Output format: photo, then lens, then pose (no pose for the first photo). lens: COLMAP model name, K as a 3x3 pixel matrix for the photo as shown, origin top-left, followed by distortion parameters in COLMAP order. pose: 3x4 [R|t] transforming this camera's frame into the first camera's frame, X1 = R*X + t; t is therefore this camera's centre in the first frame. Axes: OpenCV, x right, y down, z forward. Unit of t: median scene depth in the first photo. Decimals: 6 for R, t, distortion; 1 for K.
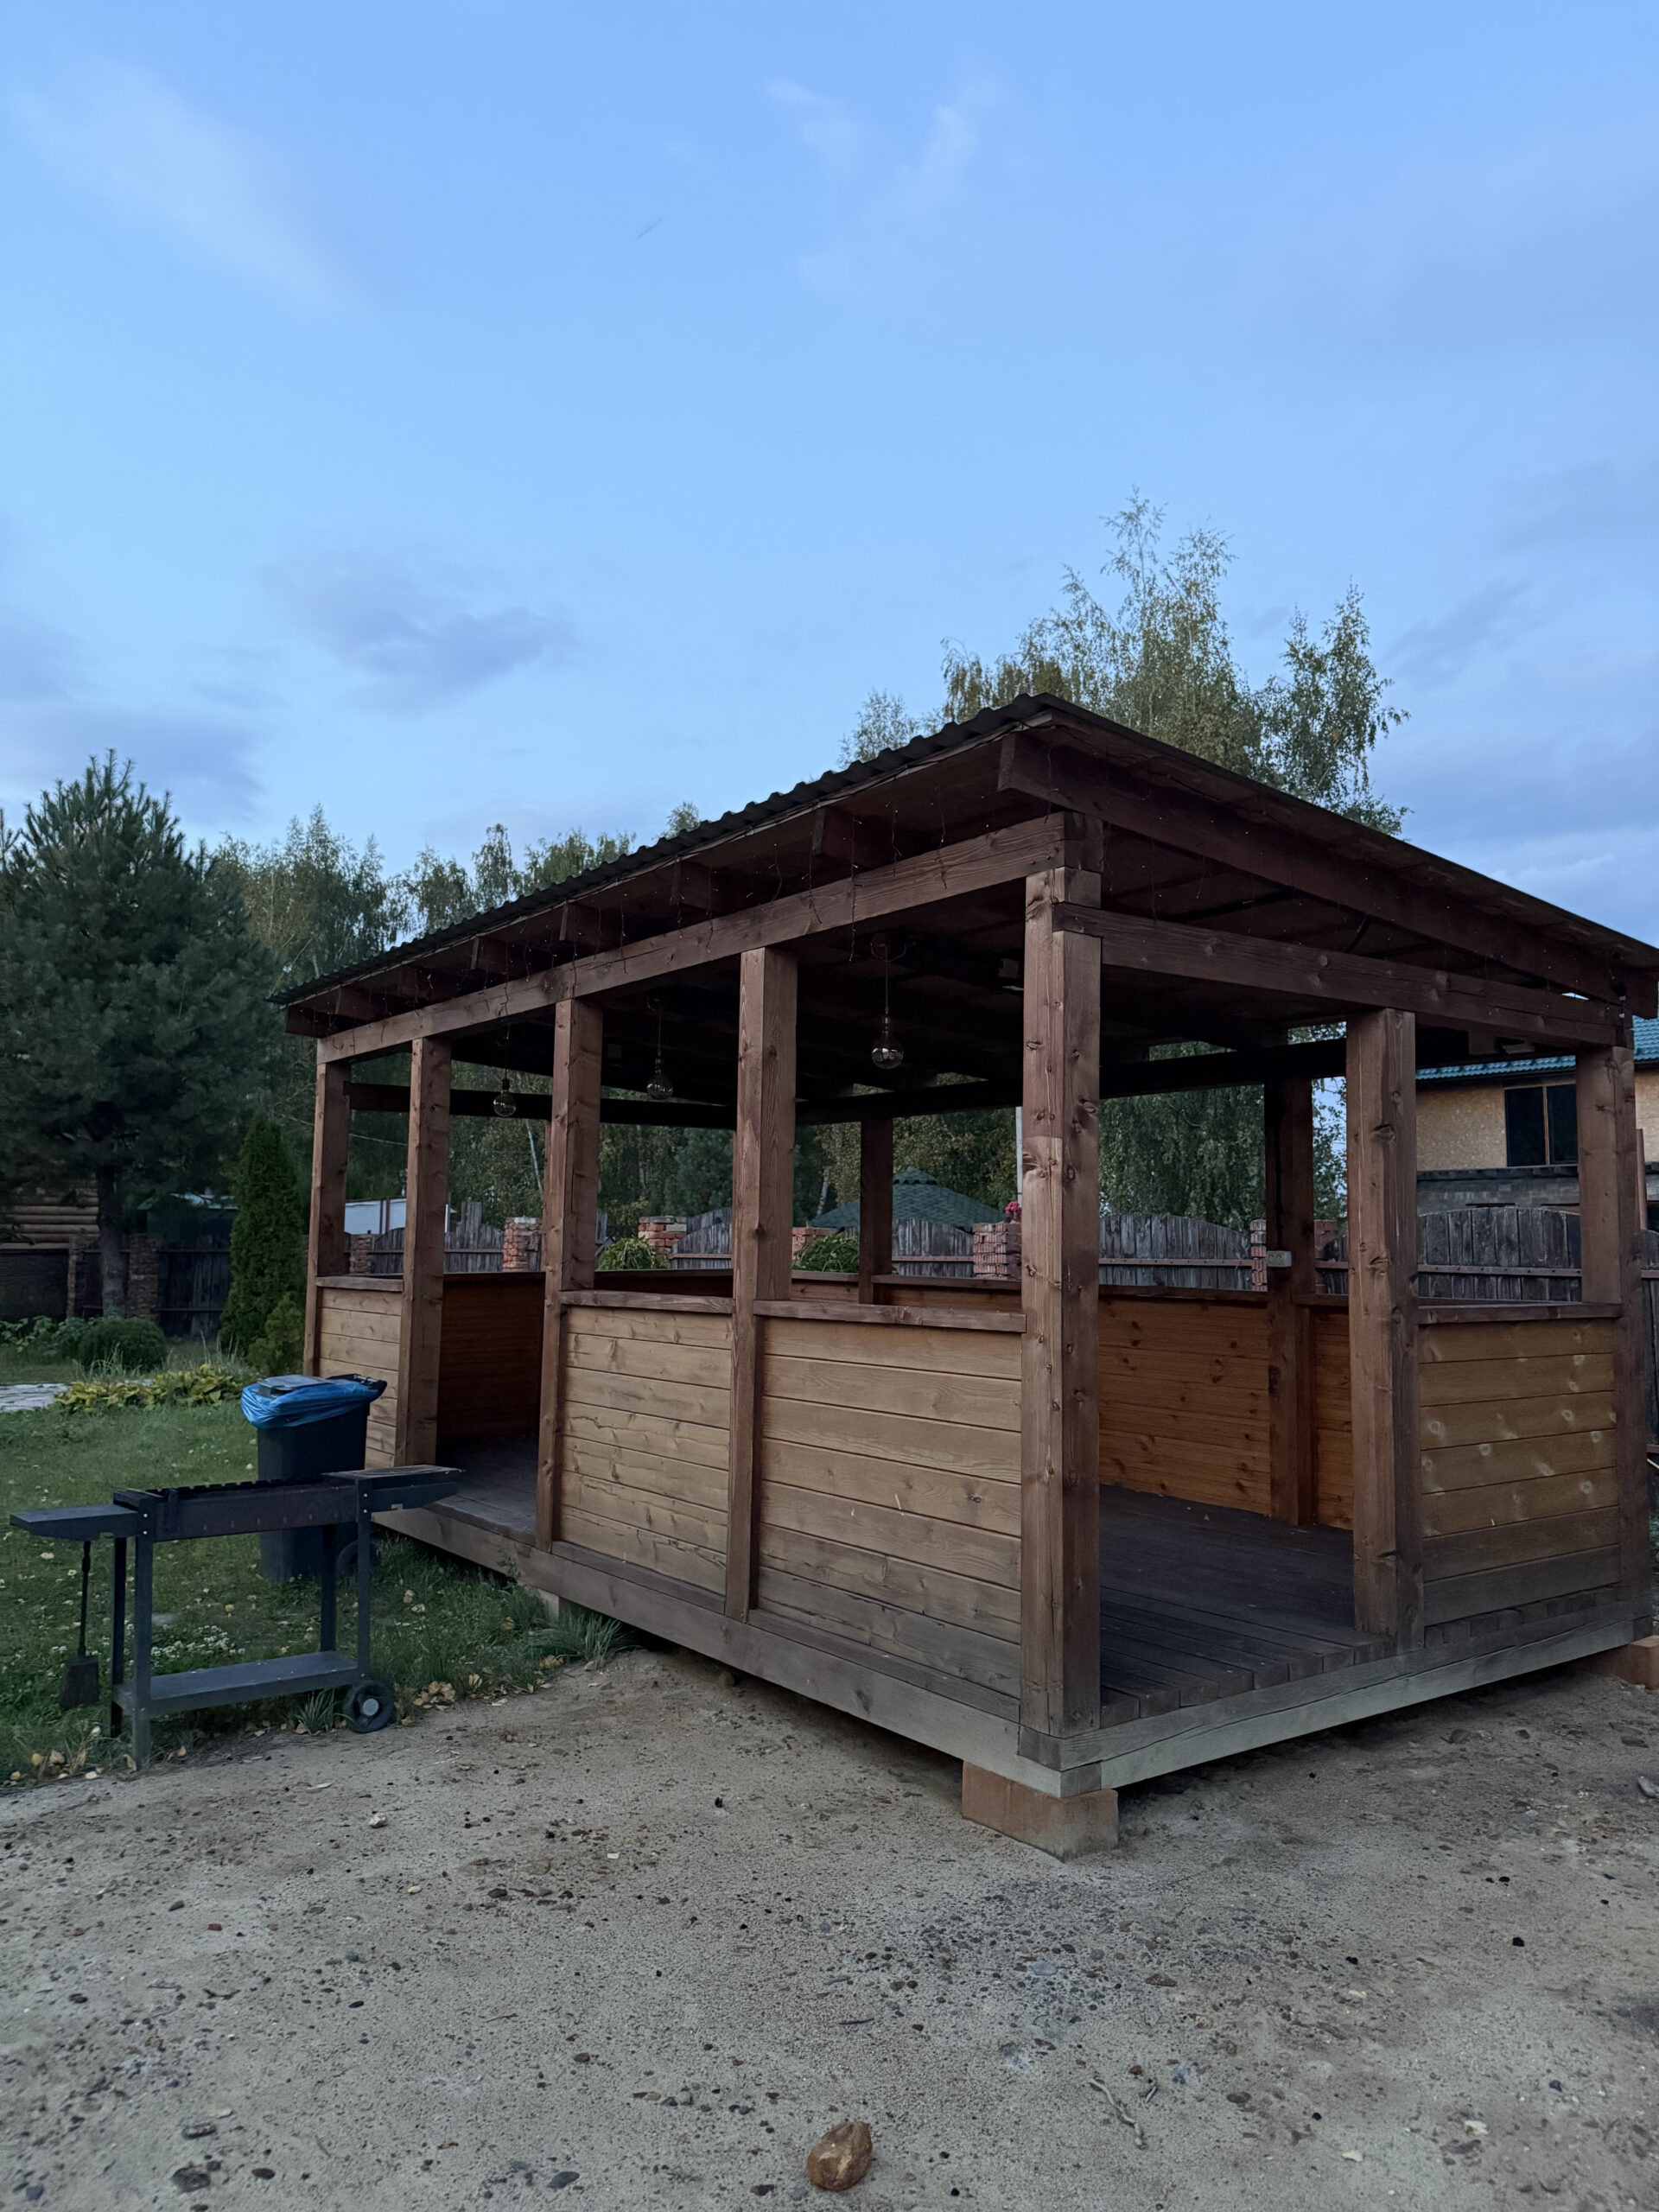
lens RADIAL K [[1543.4, 0, 829.5], [0, 1543.4, 1106.0], [0, 0, 1]] dist [0.053161, -0.000406]
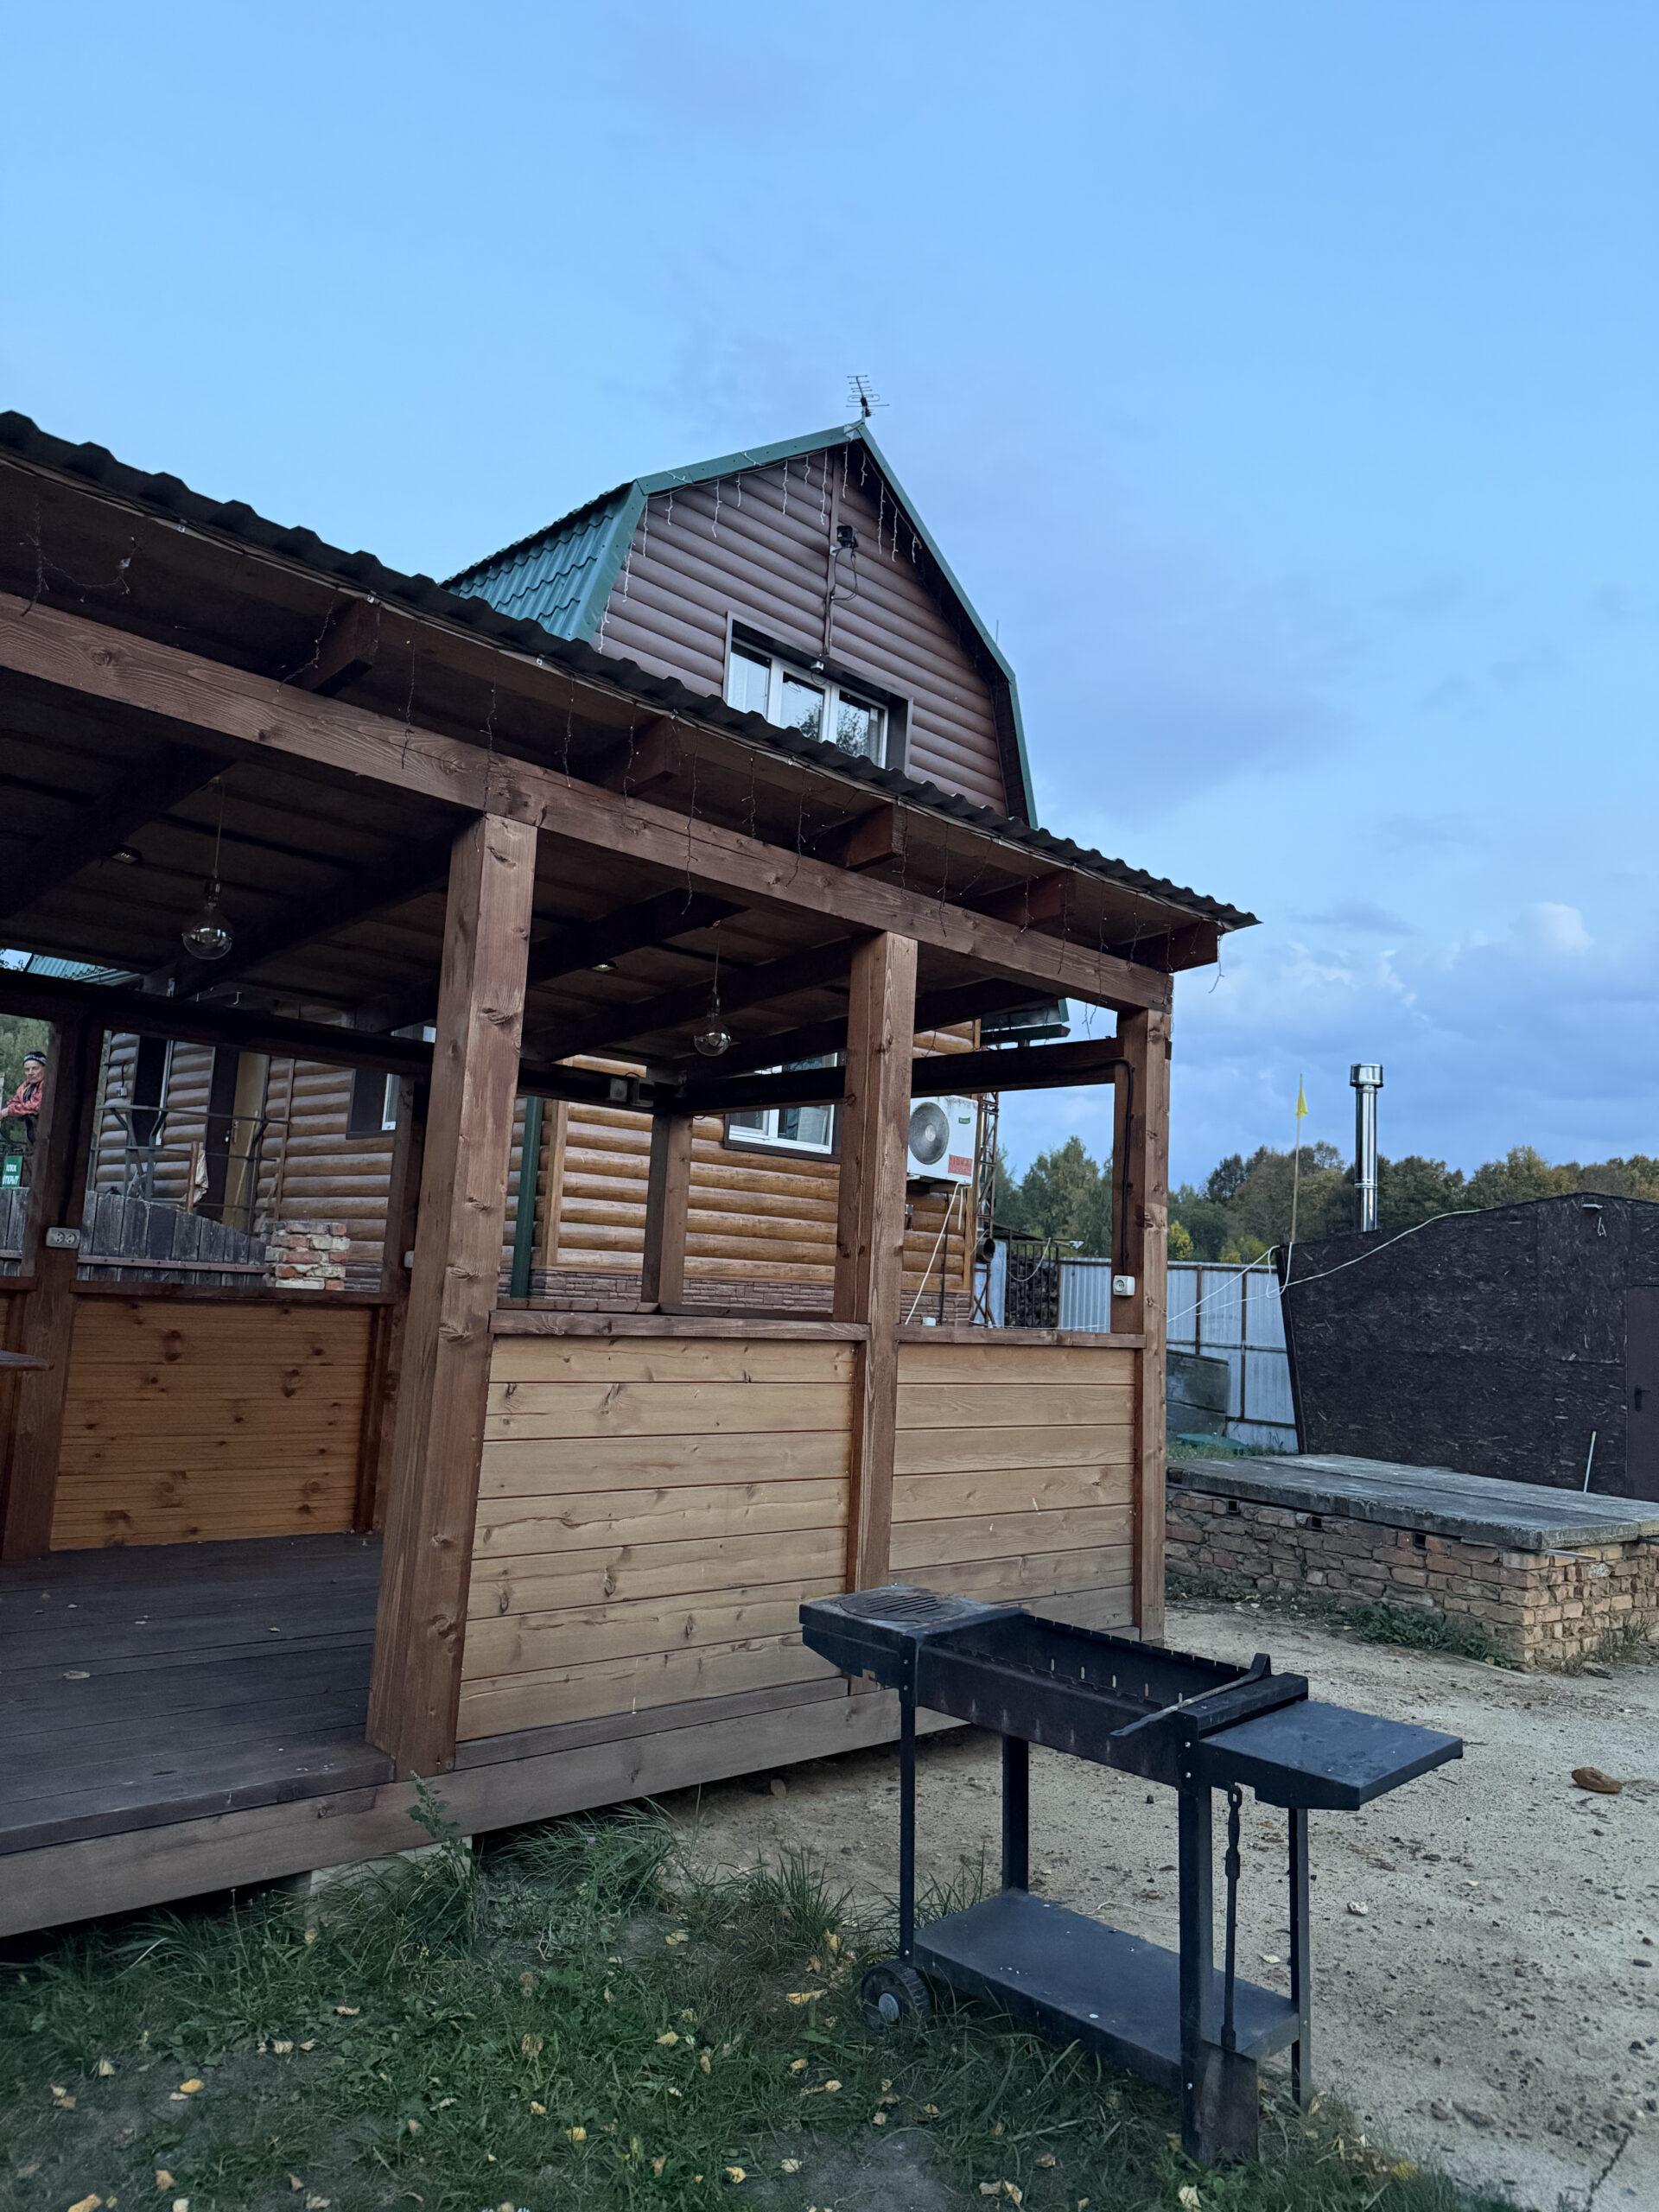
lens RADIAL K [[1541.9, 0, 829.5], [0, 1541.9, 1106.0], [0, 0, 1]] dist [0.045246, 0.000820]
pose [[-0.140092, 0.108829, 0.984139, -0.879054], [-0.143084, 0.981283, -0.128881, 0.113442], [-0.979746, -0.158870, -0.121898, 1.087602]]
